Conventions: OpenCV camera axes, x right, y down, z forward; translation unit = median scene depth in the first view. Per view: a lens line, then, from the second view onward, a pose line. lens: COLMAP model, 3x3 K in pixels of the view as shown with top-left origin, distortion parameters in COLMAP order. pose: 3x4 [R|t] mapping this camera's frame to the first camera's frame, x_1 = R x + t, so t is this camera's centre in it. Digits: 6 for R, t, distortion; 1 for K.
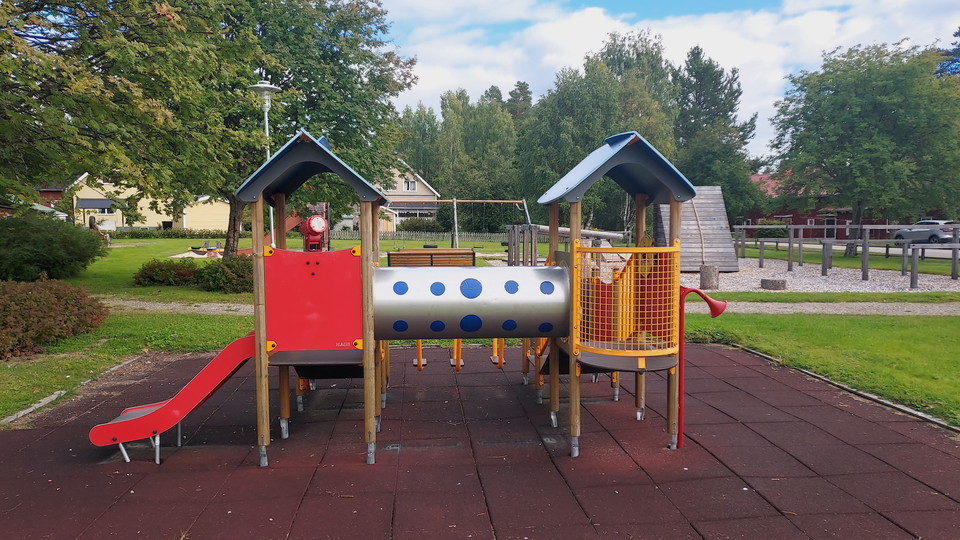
lens RADIAL K [[694.6, 0, 484.1], [0, 694.6, 271.7], [0, 0, 1]] dist [0.034276, 0.001358]
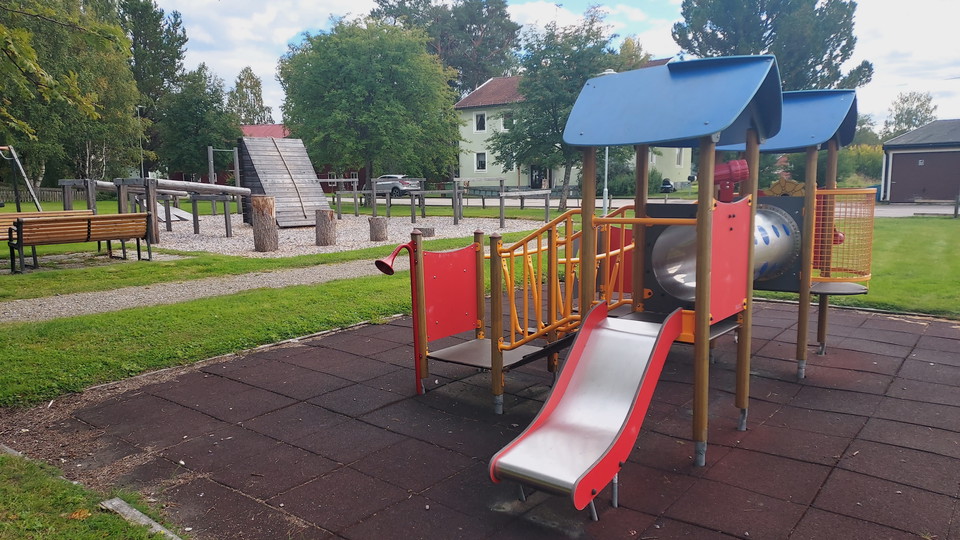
lens RADIAL K [[694.6, 0, 482.2], [0, 694.6, 270.3], [0, 0, 1]] dist [0.034276, 0.001358]
pose [[0.686438, -0.100785, 0.720170, -0.160032], [0.056245, 0.994741, 0.085600, -0.005555], [-0.725010, -0.018253, 0.688497, 0.094121]]
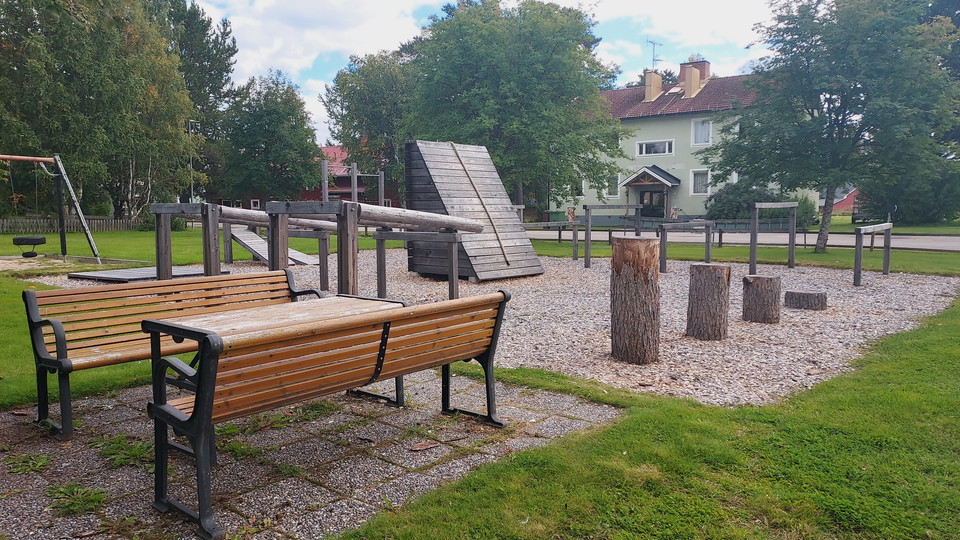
lens RADIAL K [[694.6, 0, 483.0], [0, 694.6, 273.5], [0, 0, 1]] dist [0.034276, 0.001358]
pose [[0.697515, -0.069212, 0.713219, -0.107146], [0.049020, 0.997602, 0.048869, -0.024931], [-0.714891, 0.000876, 0.699235, 0.394977]]
